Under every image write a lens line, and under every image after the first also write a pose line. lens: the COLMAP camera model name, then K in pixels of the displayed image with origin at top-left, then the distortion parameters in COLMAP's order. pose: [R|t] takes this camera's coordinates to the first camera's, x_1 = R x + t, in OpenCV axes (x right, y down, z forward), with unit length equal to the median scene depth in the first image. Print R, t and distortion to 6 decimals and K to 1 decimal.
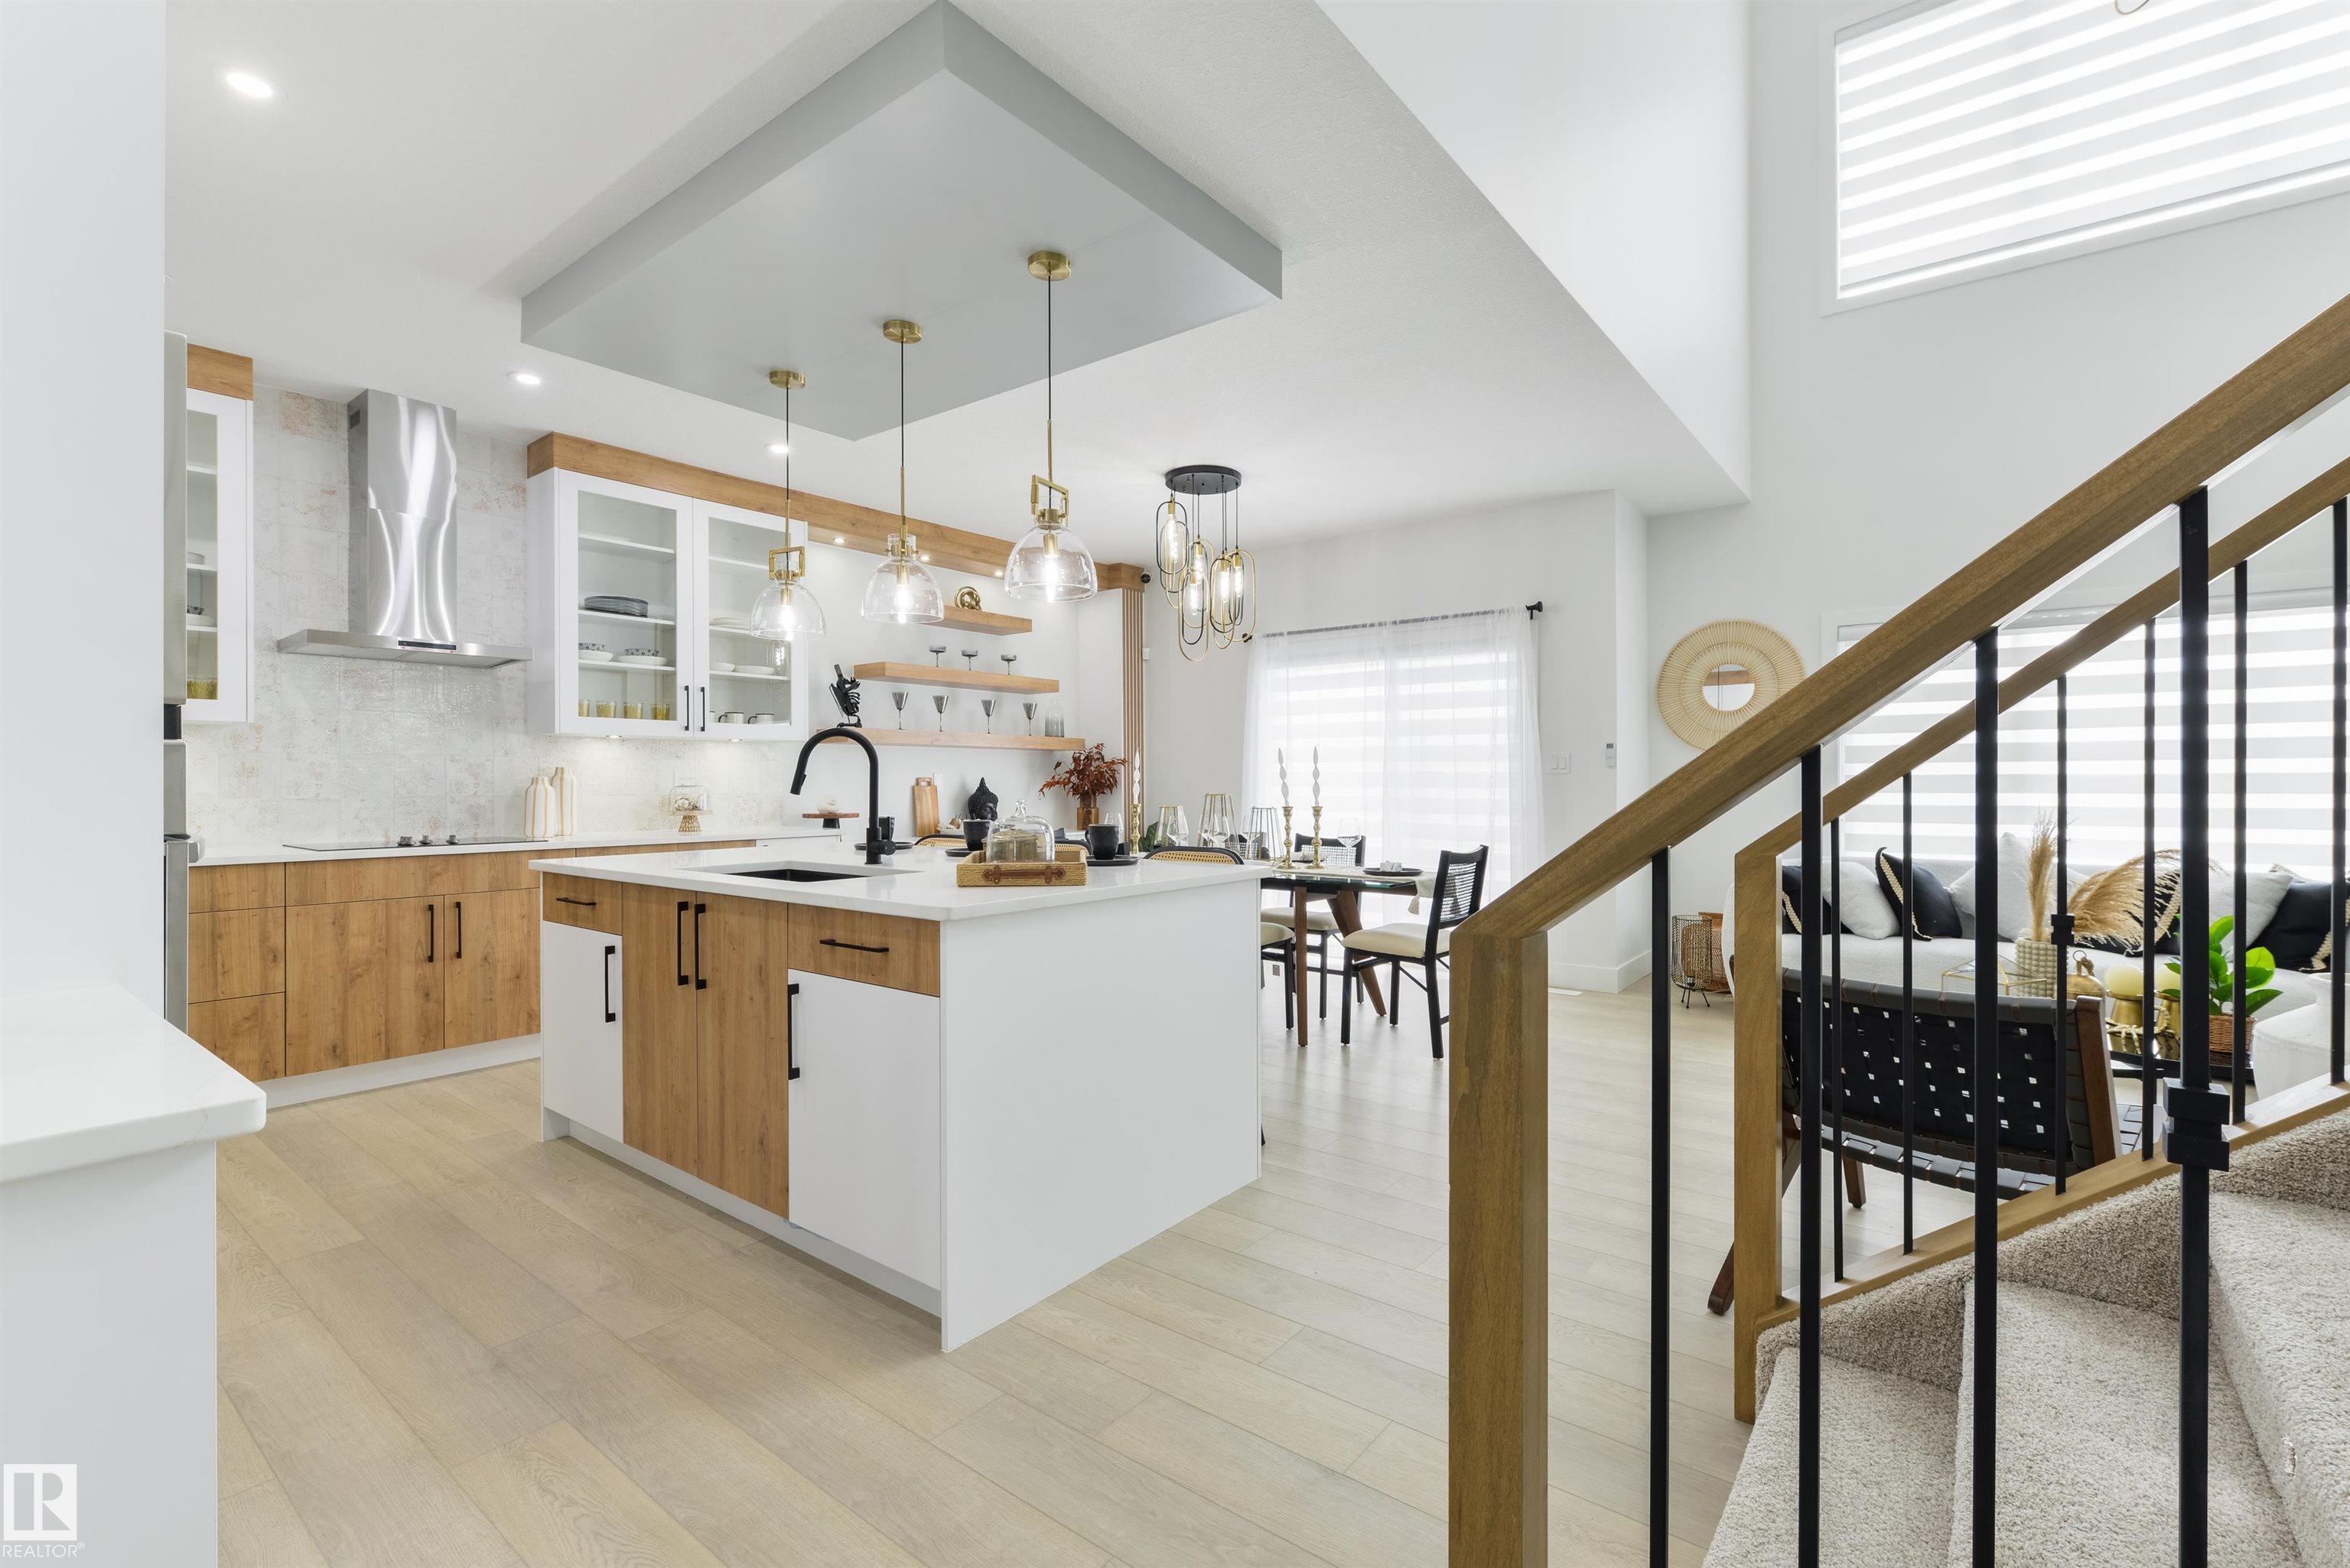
lens RADIAL K [[1028.4, 0, 1193.9], [0, 1028.4, 777.1], [0, 0, 1]] dist [0.000209, -0.000063]
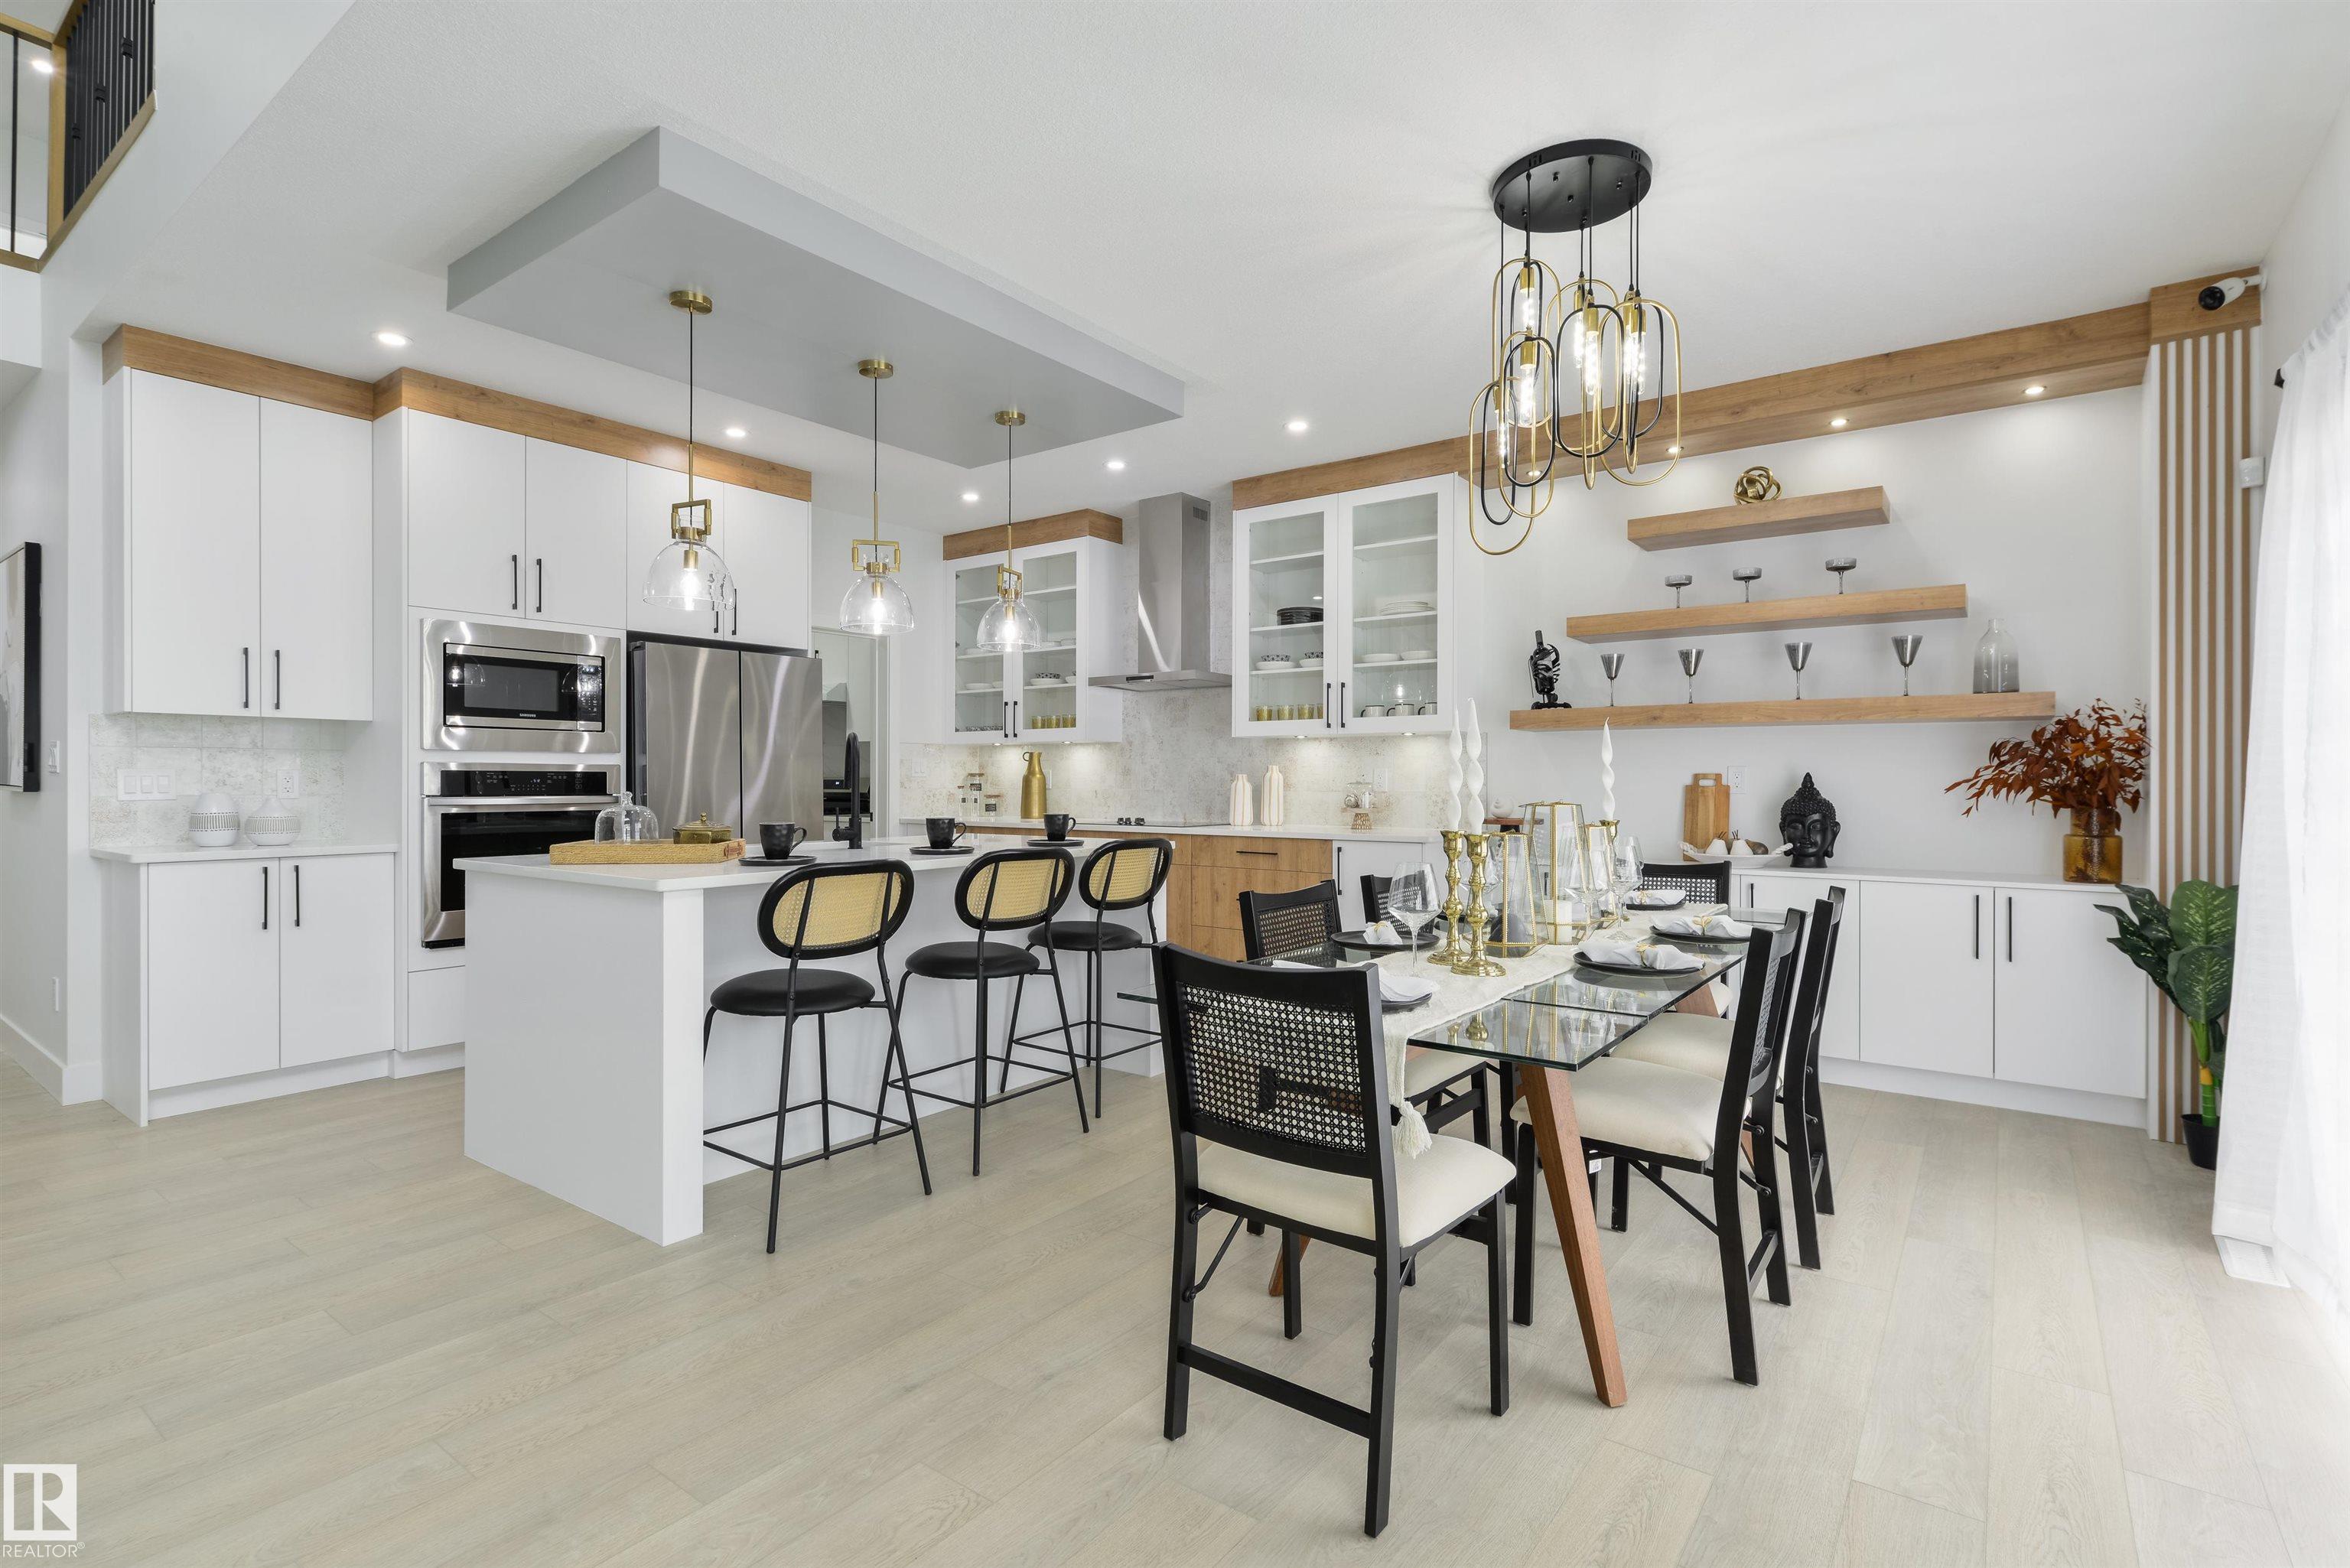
lens RADIAL K [[1093.6, 0, 1184.0], [0, 1093.6, 780.8], [0, 0, 1]] dist [0.005278, -0.003110]
pose [[0.025031, -0.000485, -0.999687, 0.578236], [-0.001031, 0.999999, -0.000511, 0.007448], [0.999686, 0.001043, 0.025030, 0.840177]]
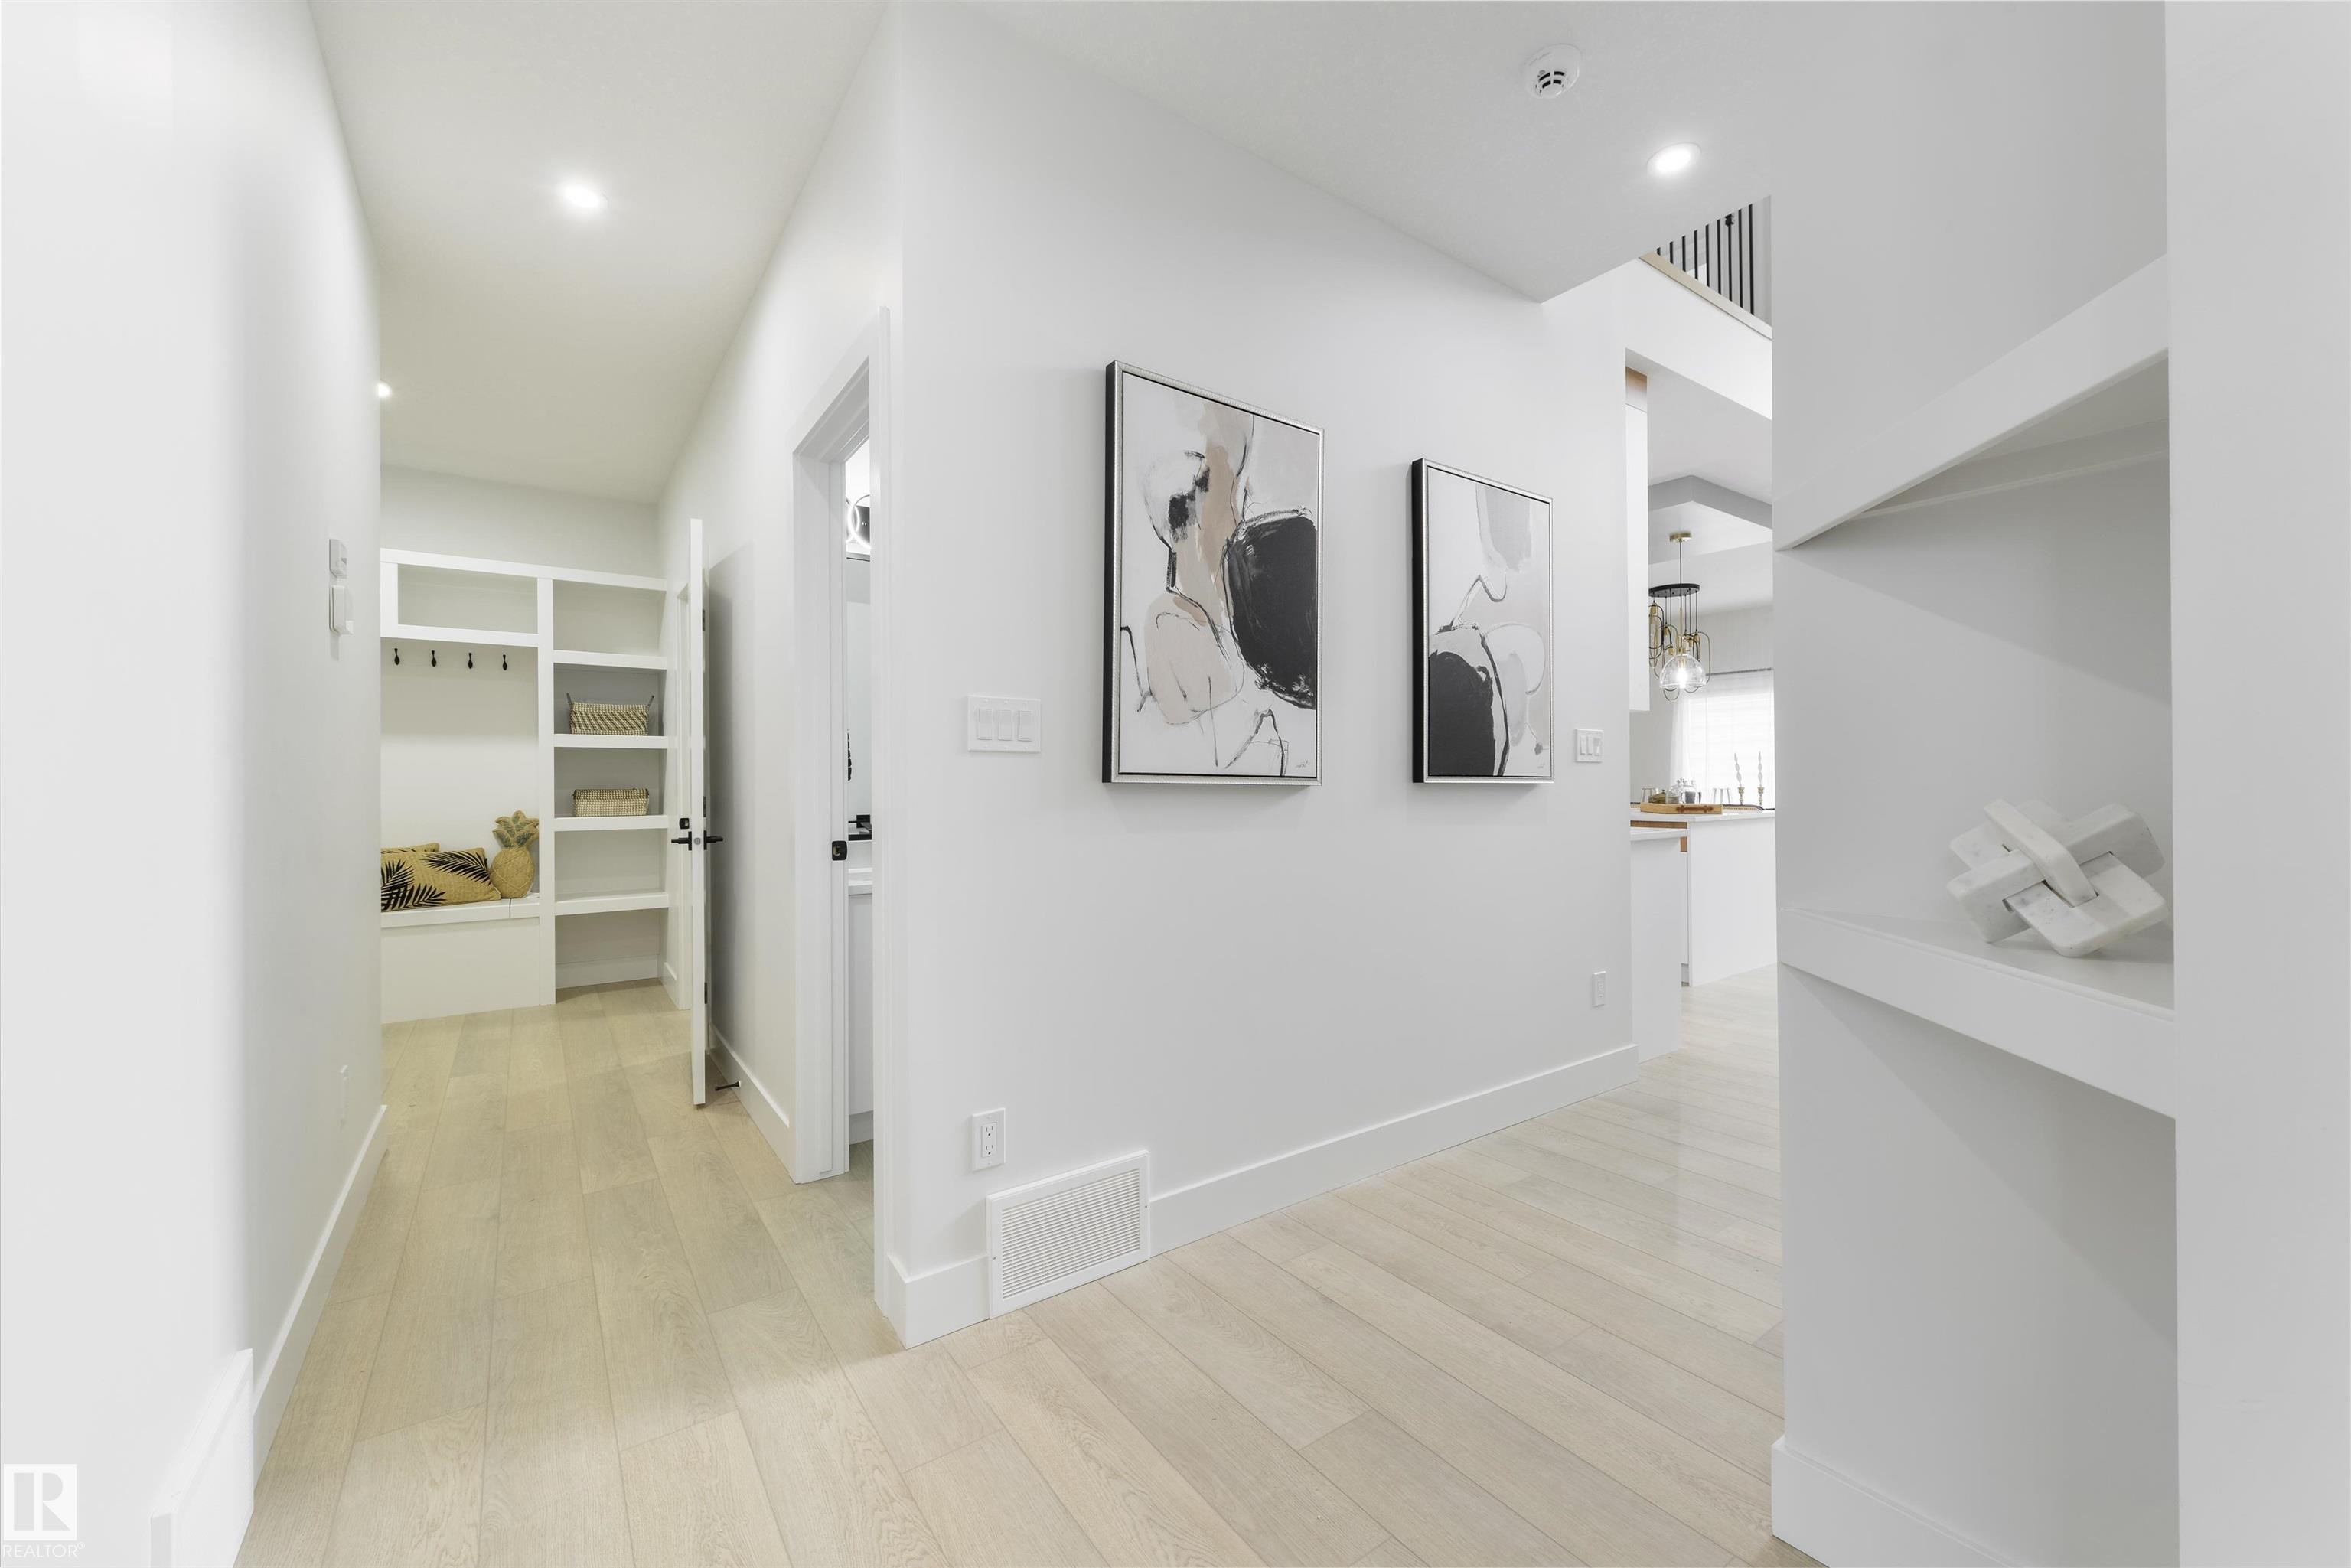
lens RADIAL K [[914.7, 0, 1168.8], [0, 914.7, 775.4], [0, 0, 1]] dist [-0.014561, -0.000216]
pose [[0.959529, -0.001346, -0.281606, -0.377718], [0.002604, 0.999988, 0.004090, 0.001185], [0.281598, -0.004658, 0.959521, -0.658723]]
